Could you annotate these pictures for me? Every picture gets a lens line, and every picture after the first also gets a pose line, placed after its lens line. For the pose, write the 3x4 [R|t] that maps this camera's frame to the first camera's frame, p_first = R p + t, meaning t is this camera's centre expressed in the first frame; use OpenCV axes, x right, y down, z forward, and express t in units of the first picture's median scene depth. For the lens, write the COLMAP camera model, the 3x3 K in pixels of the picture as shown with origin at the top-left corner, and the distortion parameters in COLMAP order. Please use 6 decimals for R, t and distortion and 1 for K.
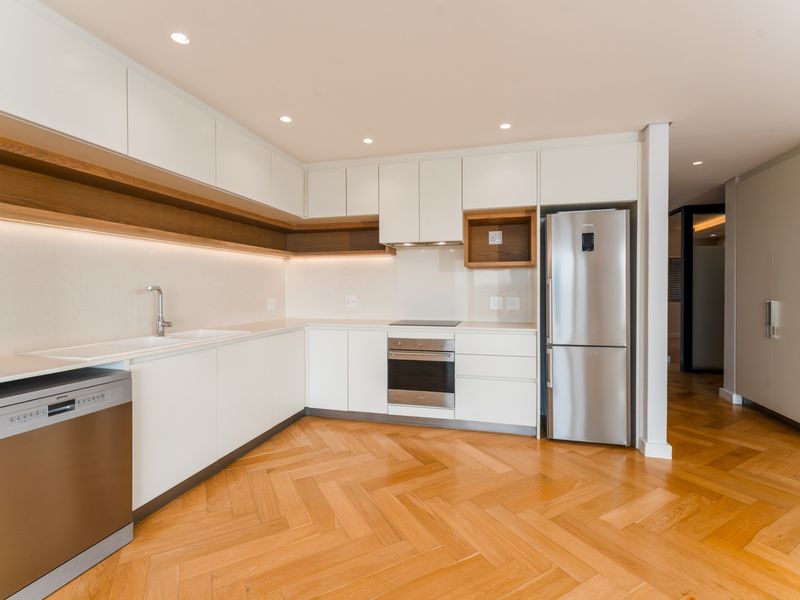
lens RADIAL K [[368.8, 0, 400.3], [0, 368.8, 292.3], [0, 0, 1]] dist [-0.000919, -0.000433]
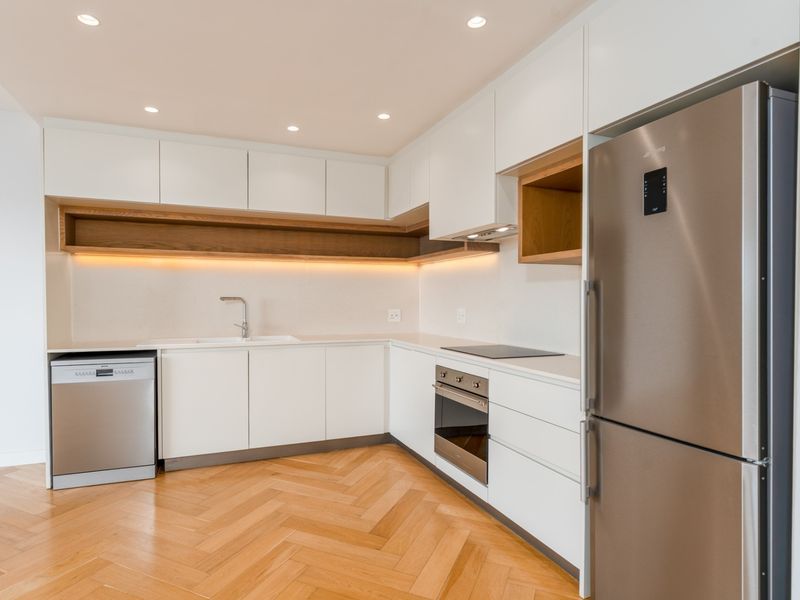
lens RADIAL K [[439.0, 0, 371.9], [0, 439.0, 307.9], [0, 0, 1]] dist [0.000618, 0.000633]
pose [[0.600041, 0.018570, -0.799754, 0.672294], [-0.009570, 0.999826, 0.016036, -0.006687], [0.799912, -0.001968, 0.600114, 0.403140]]
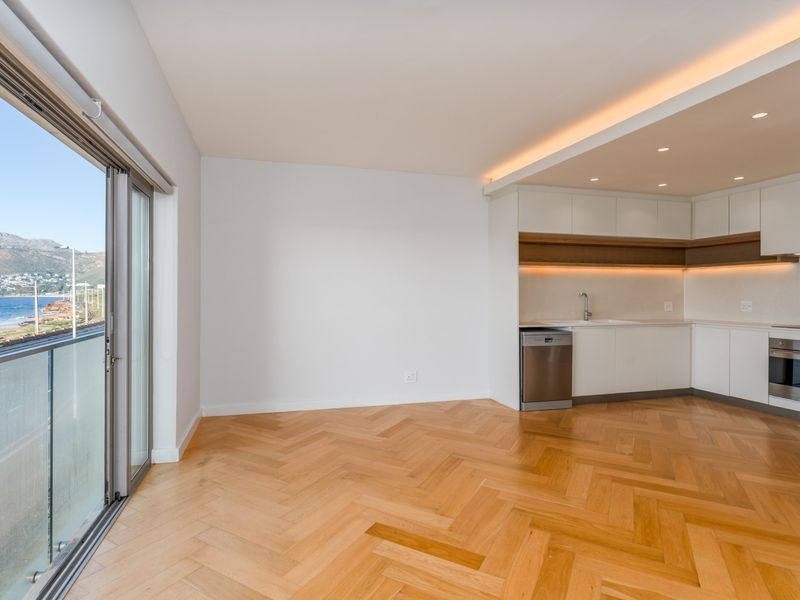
lens RADIAL K [[403.5, 0, 401.7], [0, 403.5, 296.3], [0, 0, 1]] dist [0.001271, 0.000454]
pose [[0.517852, 0.006062, -0.855449, 0.500531], [-0.009744, 0.999952, 0.001188, 0.005644], [0.855415, 0.007720, 0.517886, -0.698261]]
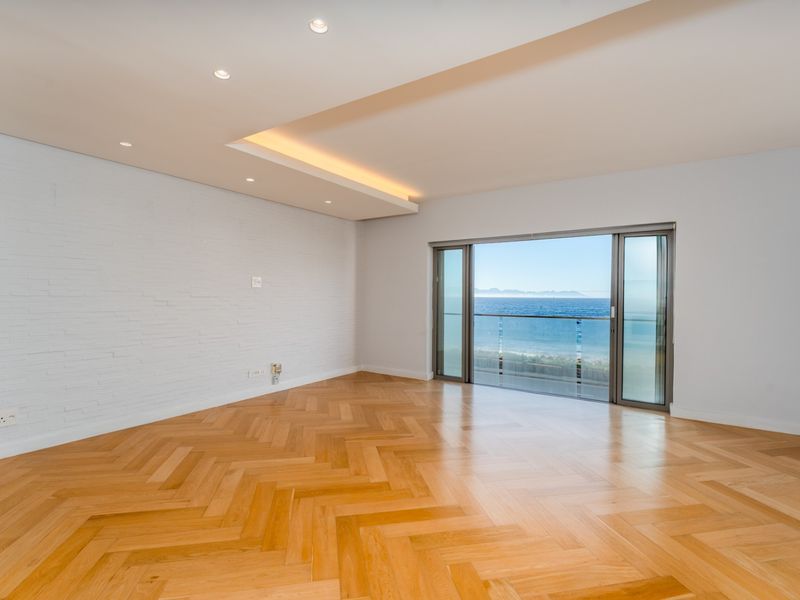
lens RADIAL K [[403.5, 0, 401.7], [0, 403.5, 296.3], [0, 0, 1]] dist [0.001271, 0.000454]
pose [[-0.956965, -0.003530, 0.290180, -0.123573], [-0.000878, 0.999957, 0.009269, -0.011430], [-0.290200, 0.008615, -0.956927, 0.914351]]
